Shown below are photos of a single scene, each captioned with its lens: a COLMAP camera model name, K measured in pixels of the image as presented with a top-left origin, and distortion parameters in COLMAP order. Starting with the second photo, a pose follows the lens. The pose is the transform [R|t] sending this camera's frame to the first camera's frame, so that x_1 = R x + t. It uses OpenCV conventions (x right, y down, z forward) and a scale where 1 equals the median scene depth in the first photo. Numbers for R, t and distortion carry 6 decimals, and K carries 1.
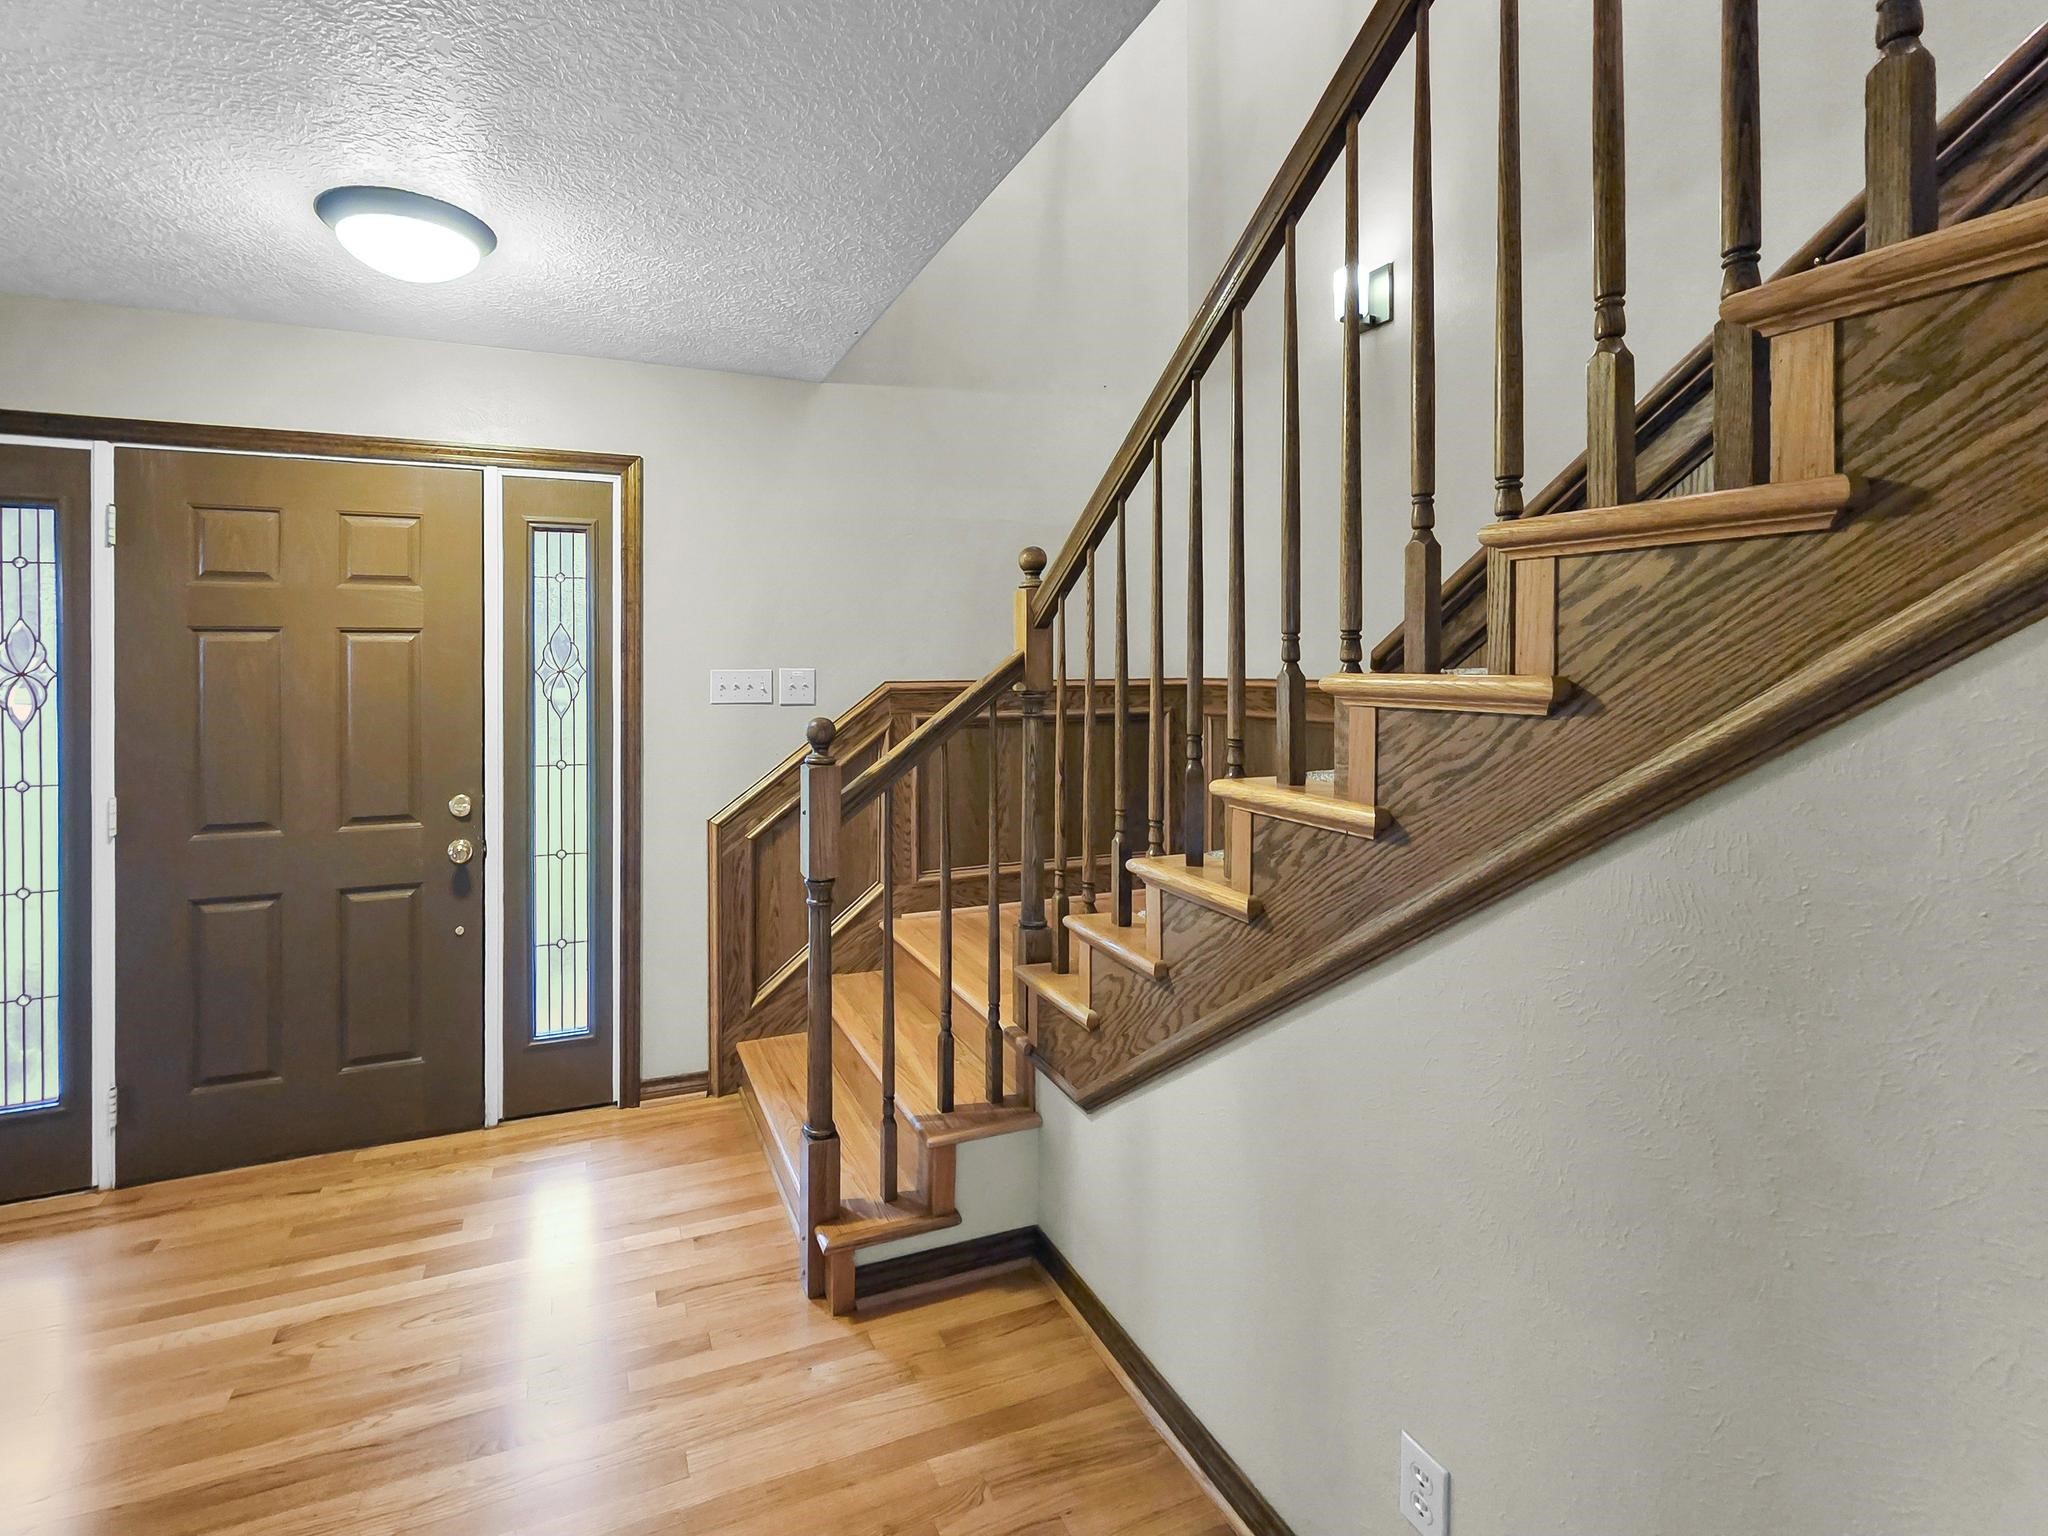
lens RADIAL K [[865.9, 0, 1030.7], [0, 865.9, 731.1], [0, 0, 1]] dist [0.000268, 0.000144]
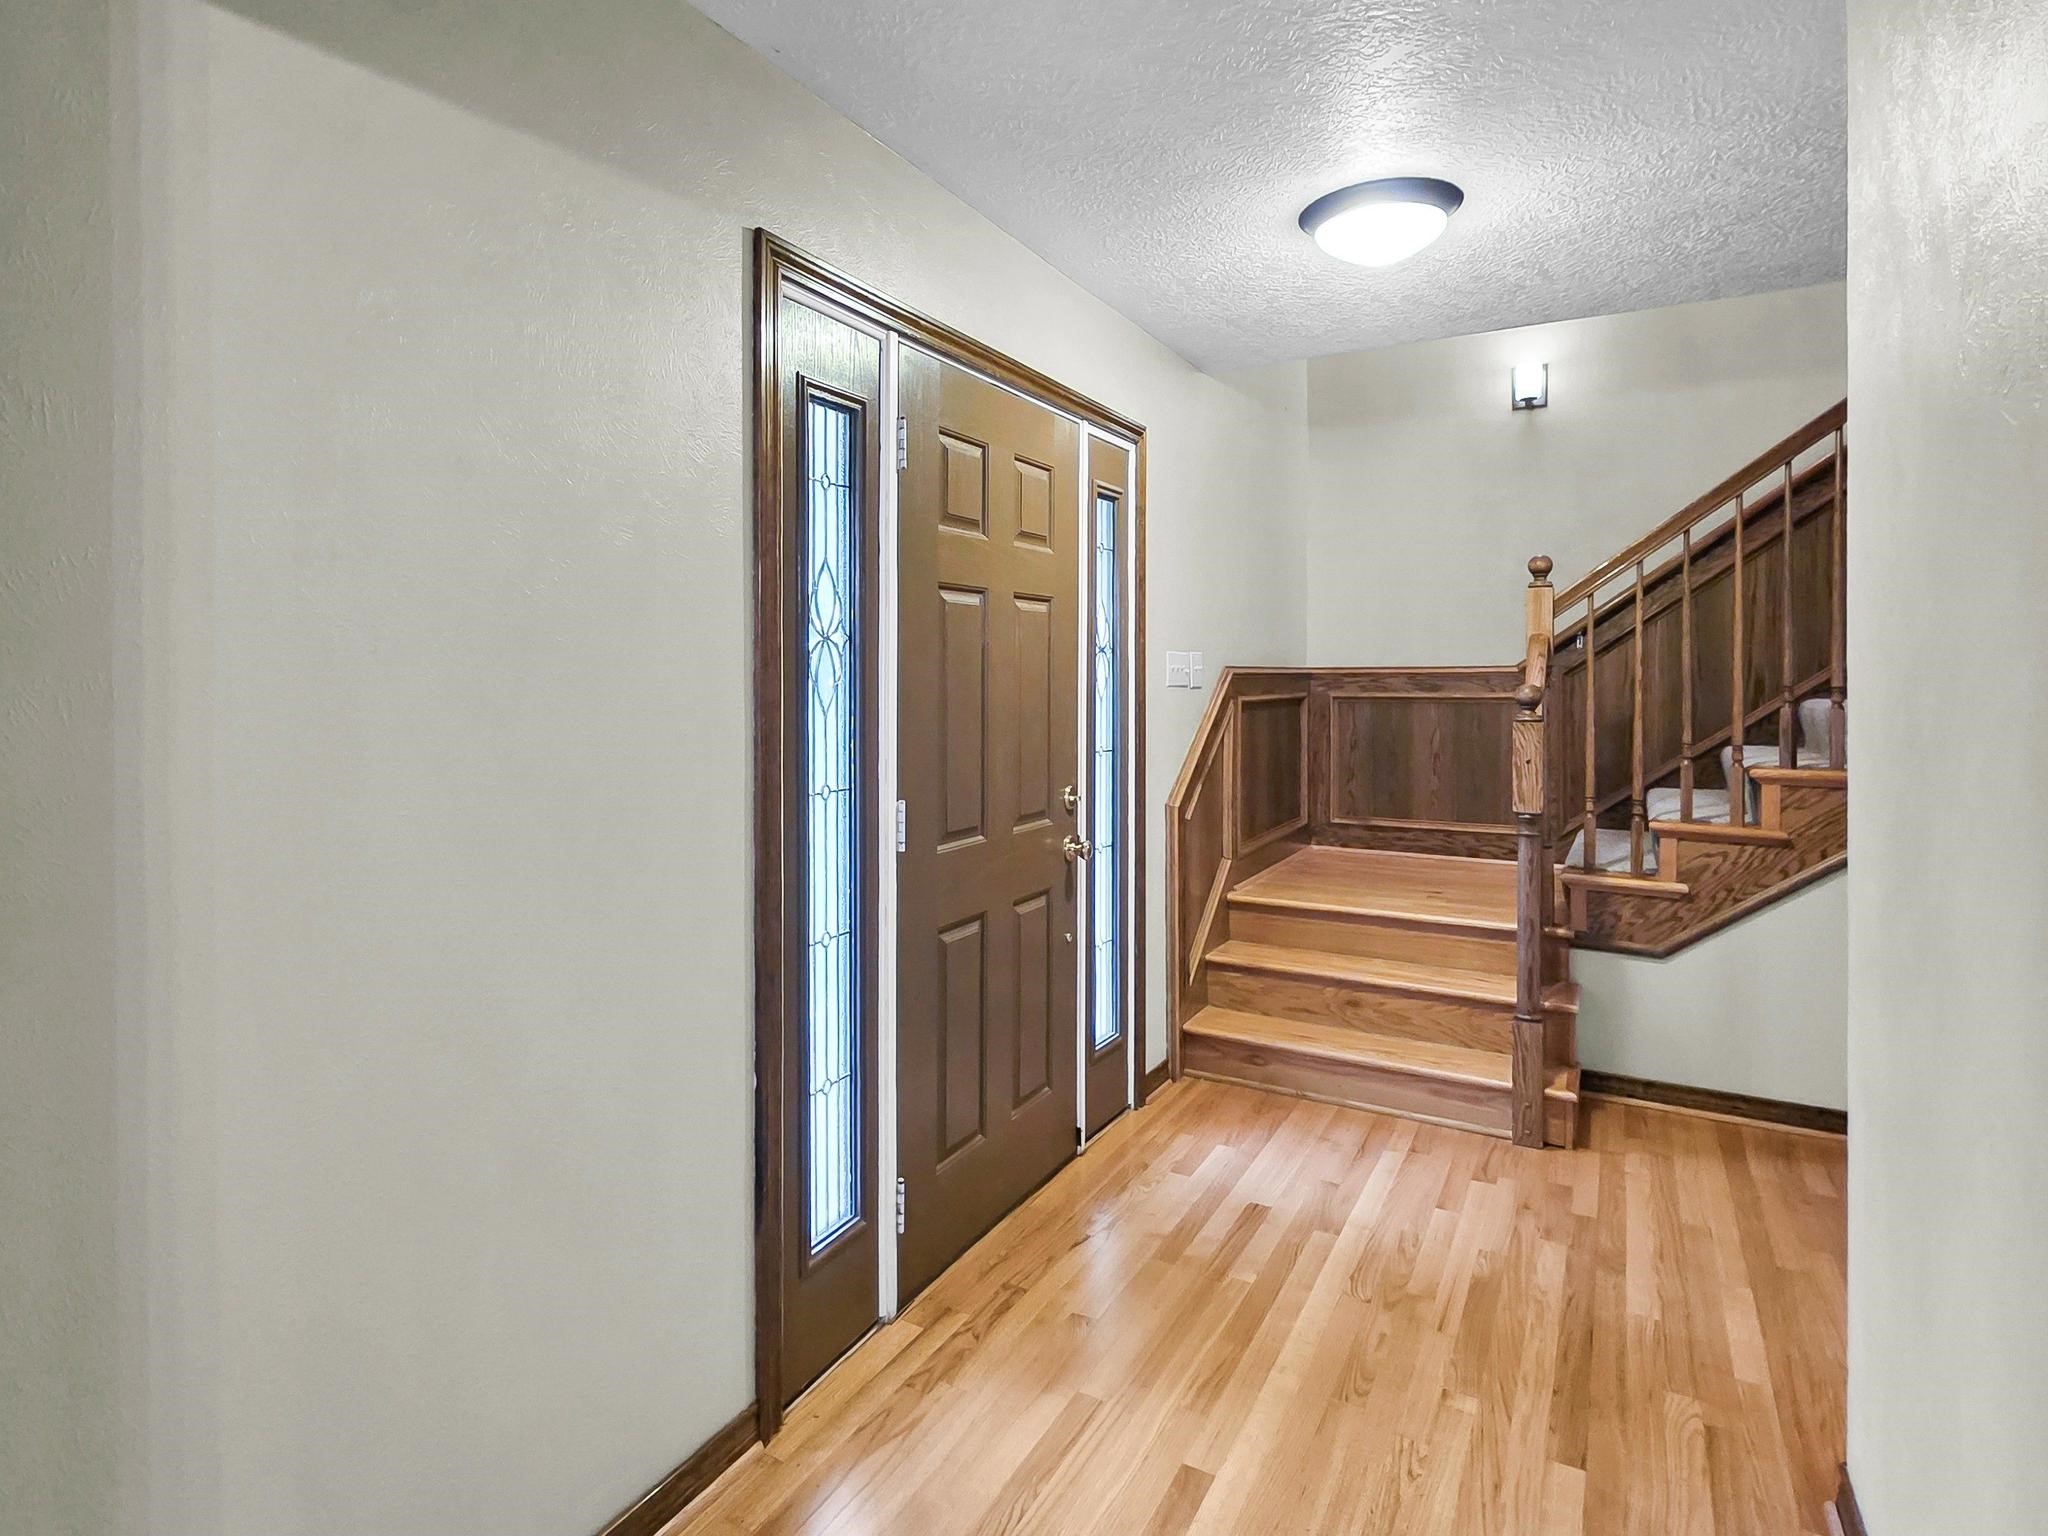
lens RADIAL K [[965.2, 0, 1024.7], [0, 965.2, 749.1], [0, 0, 1]] dist [-0.001665, -0.000091]
pose [[0.826979, -0.045310, 0.560404, -1.442678], [0.042559, 0.998932, 0.017962, 0.019275], [-0.560619, 0.008996, 0.828025, 0.230892]]
